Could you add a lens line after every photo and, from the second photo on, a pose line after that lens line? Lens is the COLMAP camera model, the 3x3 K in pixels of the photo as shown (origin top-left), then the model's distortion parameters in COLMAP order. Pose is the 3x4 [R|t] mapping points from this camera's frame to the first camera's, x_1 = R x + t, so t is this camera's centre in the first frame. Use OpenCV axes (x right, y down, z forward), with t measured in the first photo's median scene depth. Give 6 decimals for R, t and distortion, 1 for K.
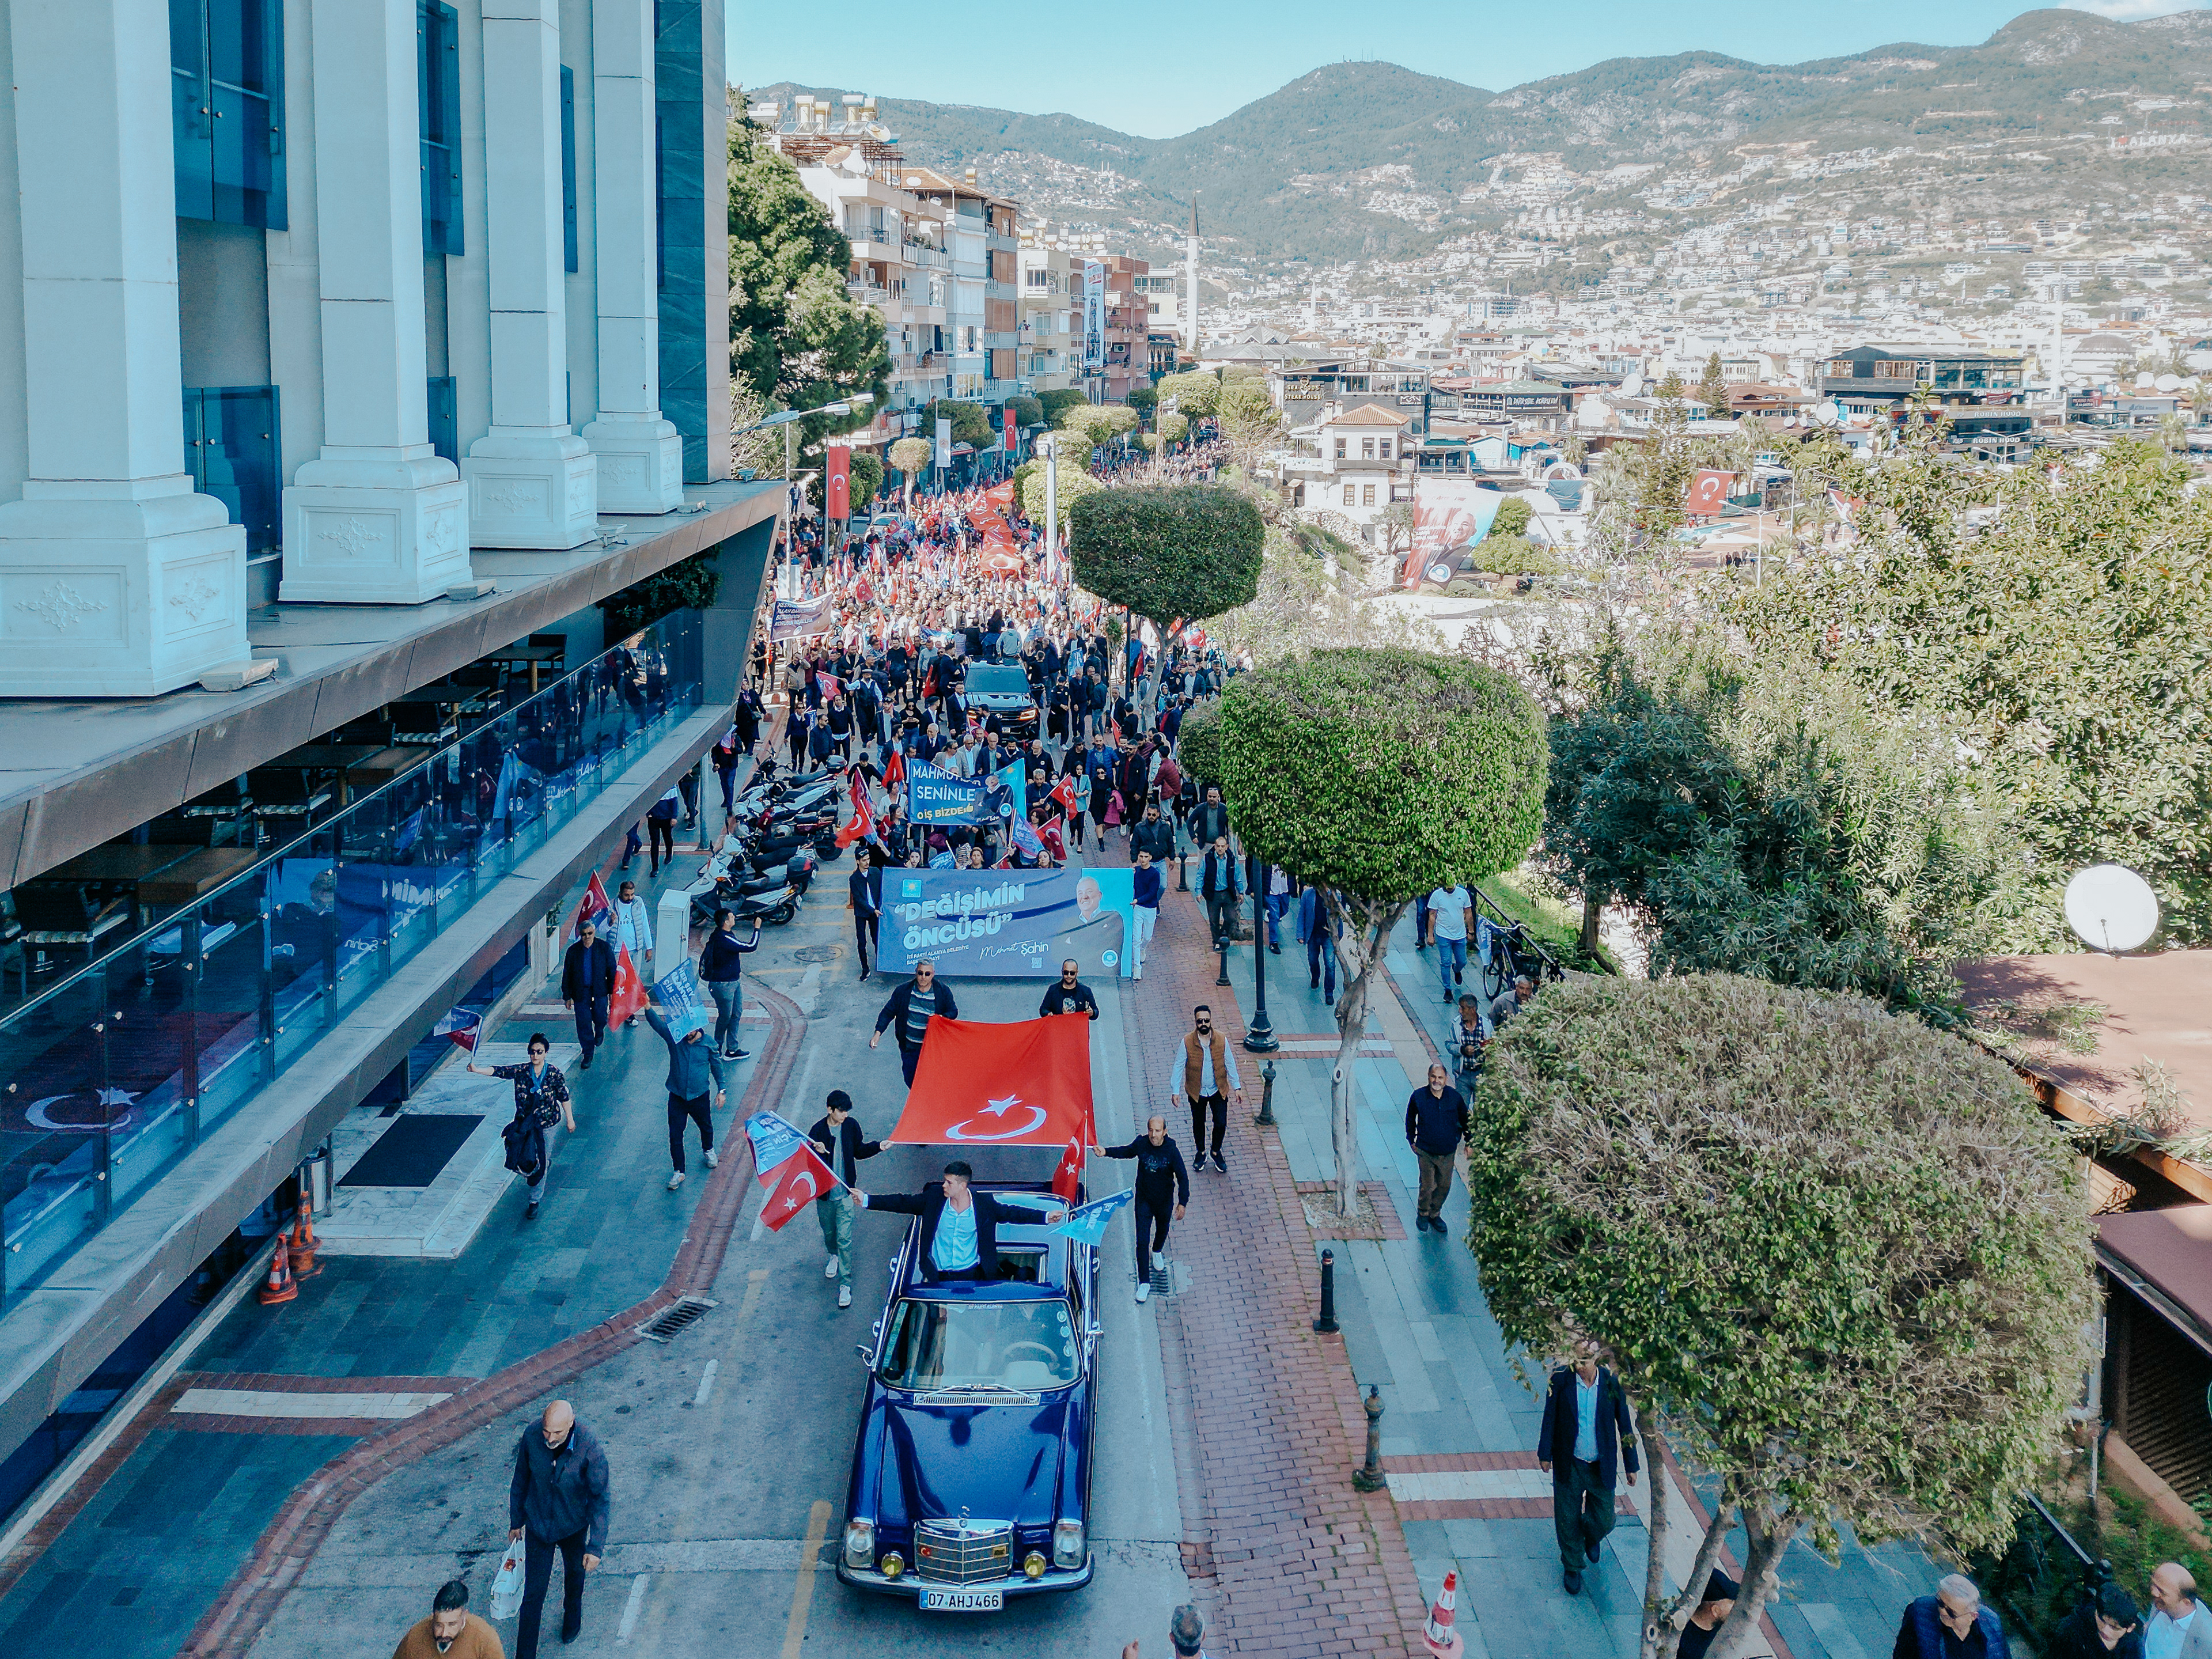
lens RADIAL K [[1669.9, 0, 1113.9], [0, 1669.9, 498.7], [0, 0, 1]] dist [0.054599, -0.088043]
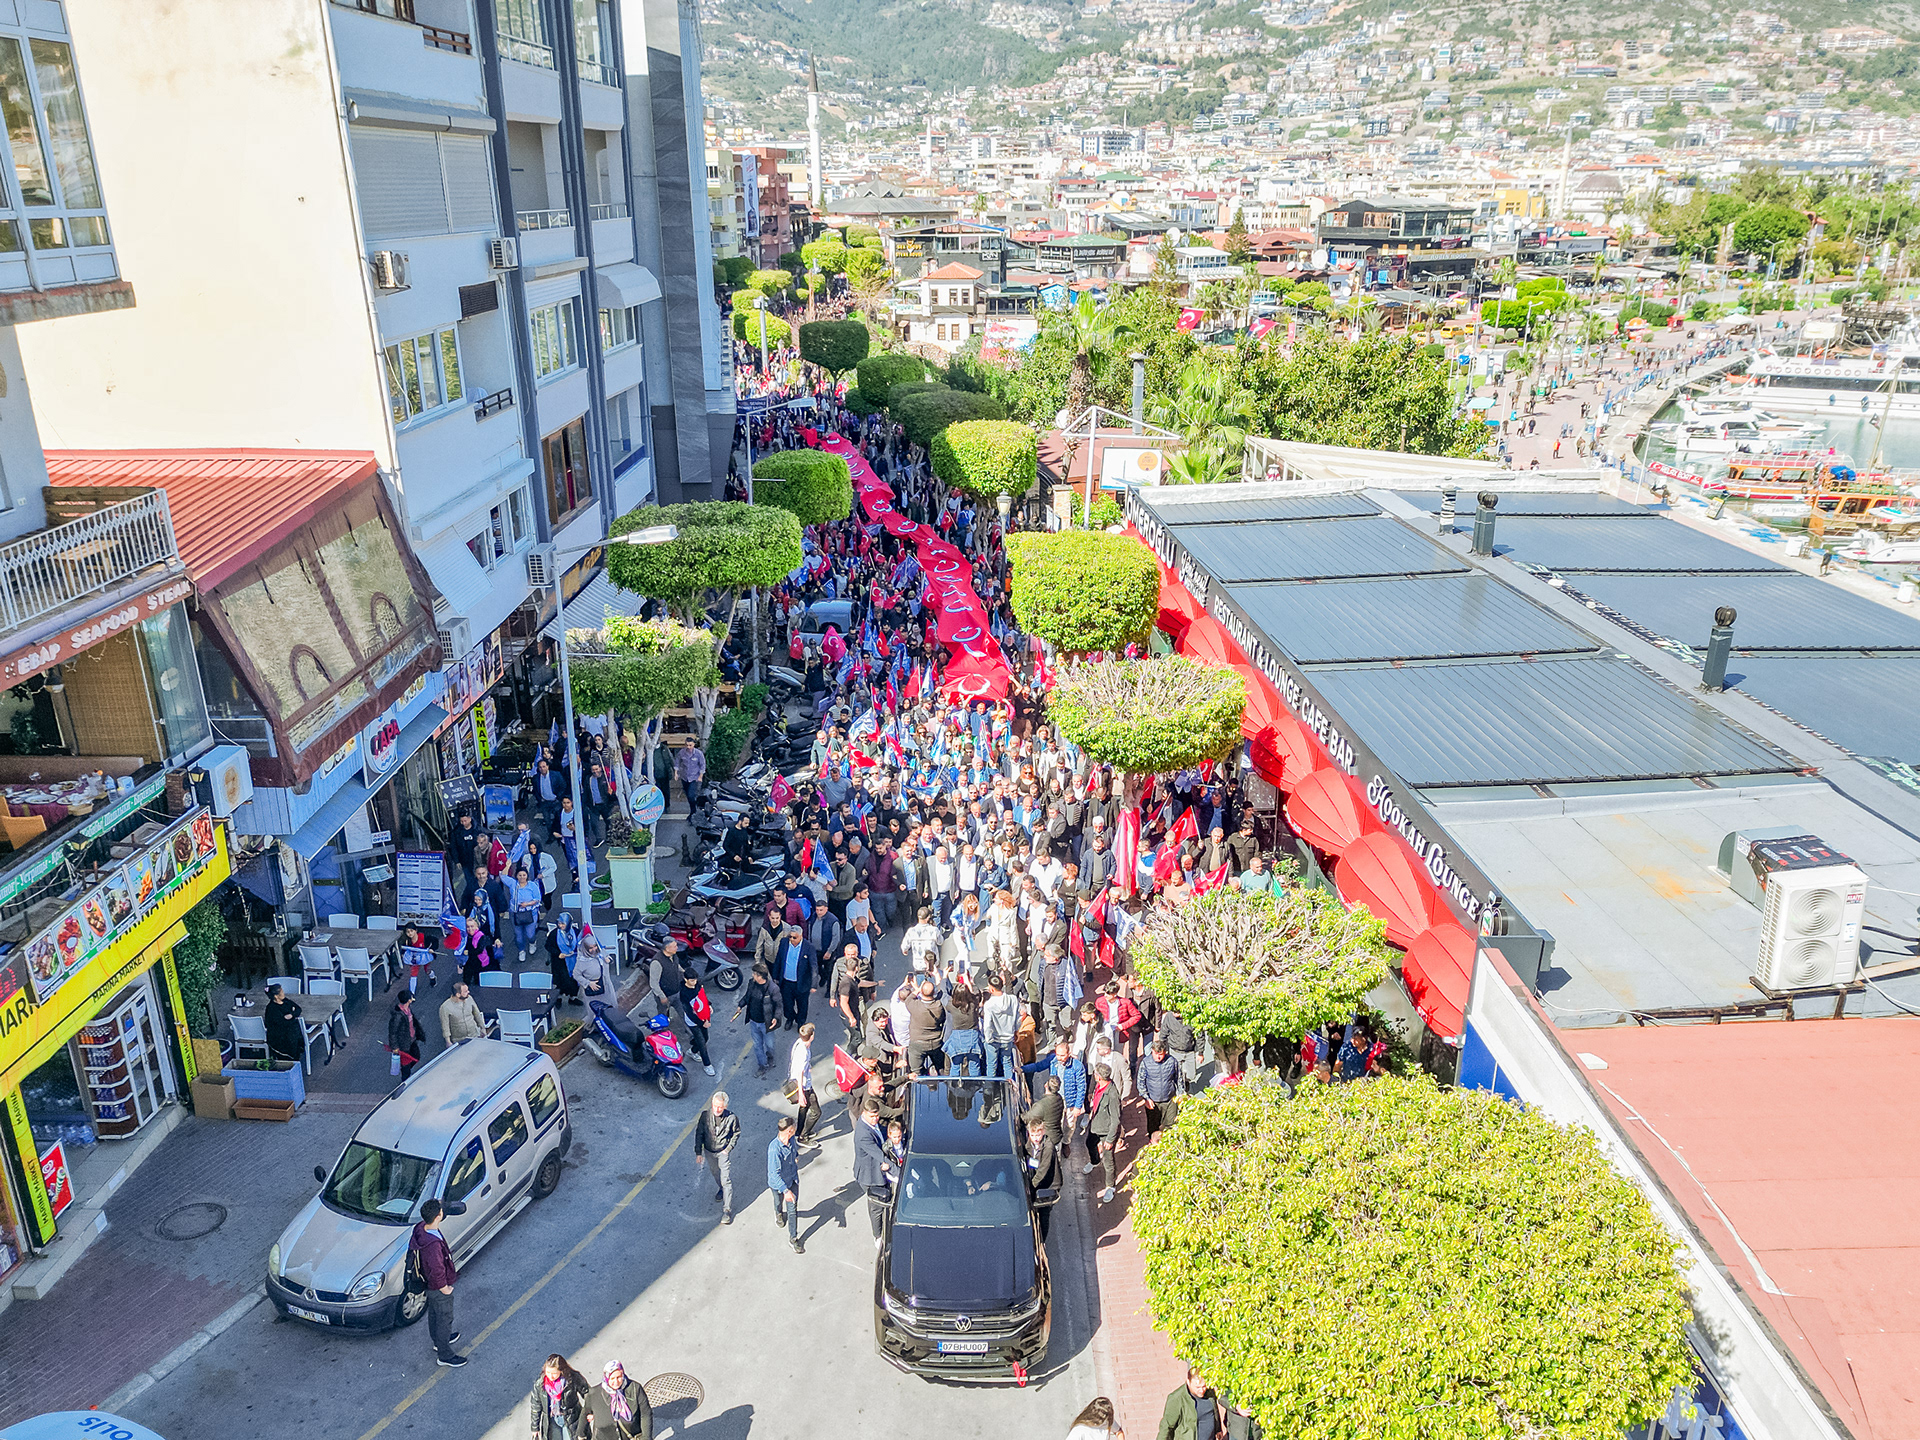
lens RADIAL K [[1575.3, 0, 962.3], [0, 1575.3, 854.7], [0, 0, 1]] dist [0.070473, -0.061491]
pose [[0.991029, -0.059027, 0.119909, -0.021211], [0.019730, 0.951972, 0.305550, 0.006494], [-0.132186, -0.300443, 0.944596, -0.296326]]
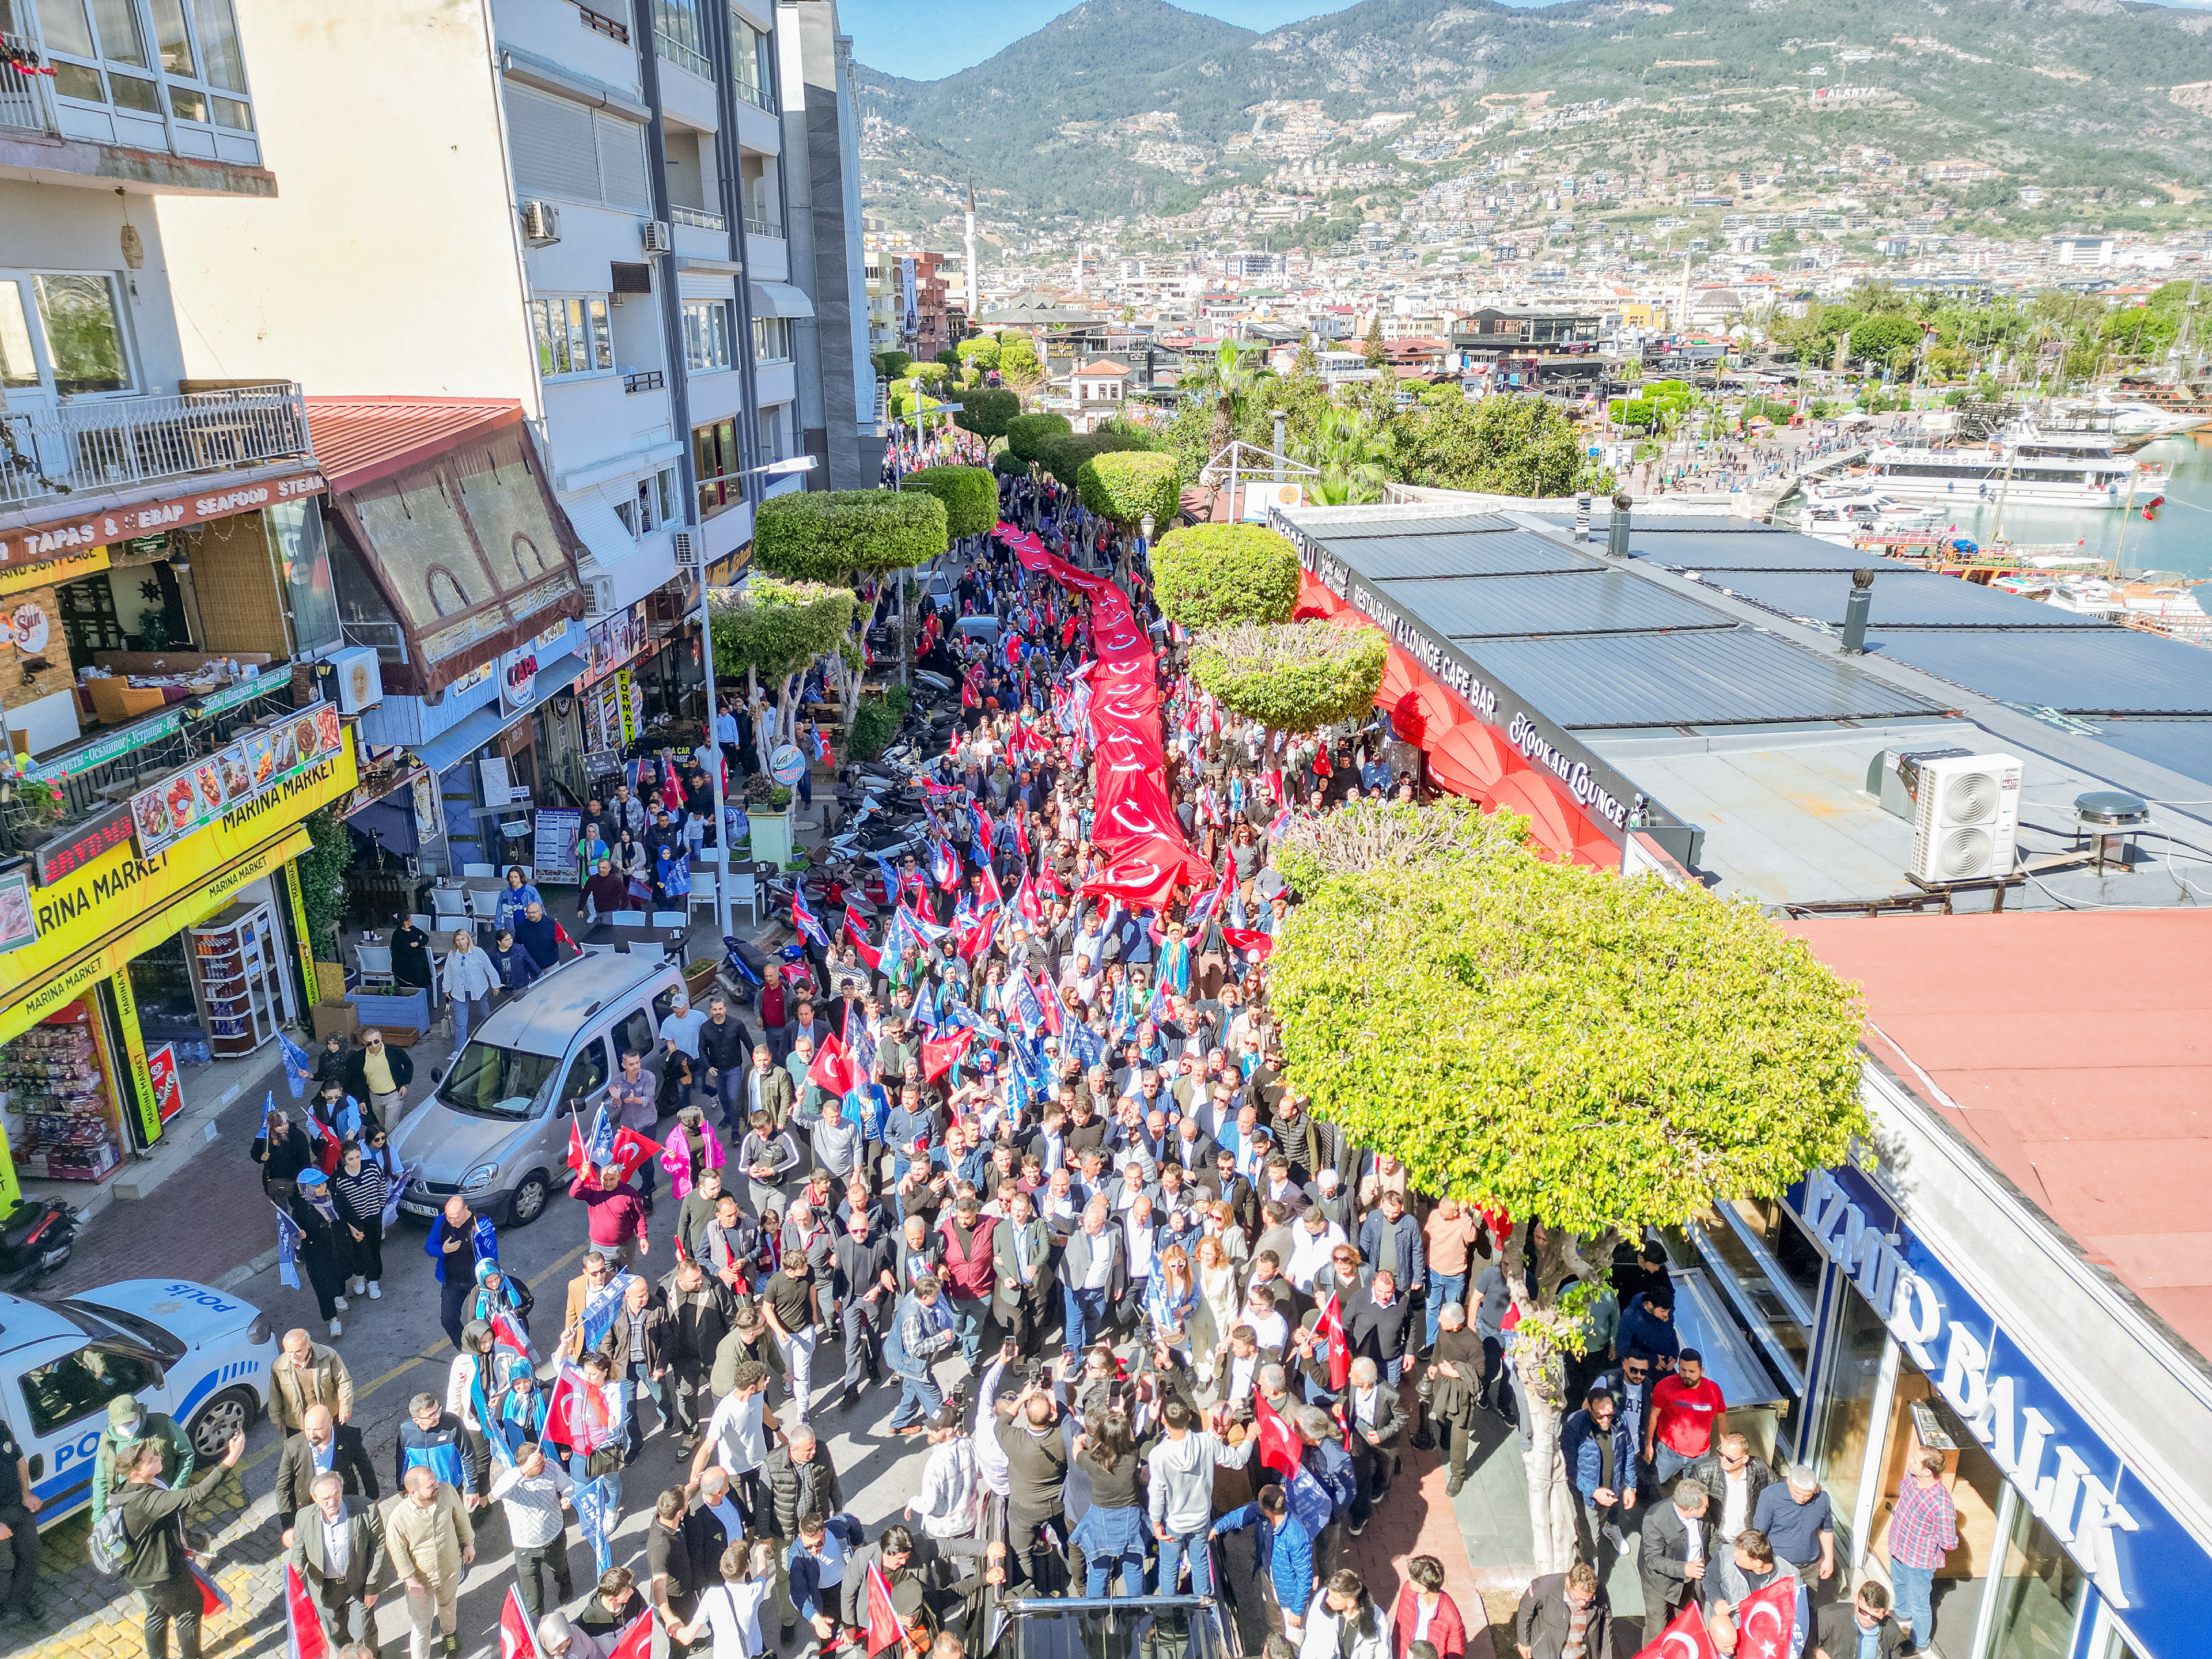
lens RADIAL K [[1540.5, 0, 1108.9], [0, 1540.5, 837.5], [0, 0, 1]] dist [0.071635, -0.061576]
pose [[0.991305, -0.050105, 0.121667, -0.020649], [0.019750, 0.970844, 0.238899, 0.018559], [-0.130090, -0.234419, 0.963392, -0.295960]]
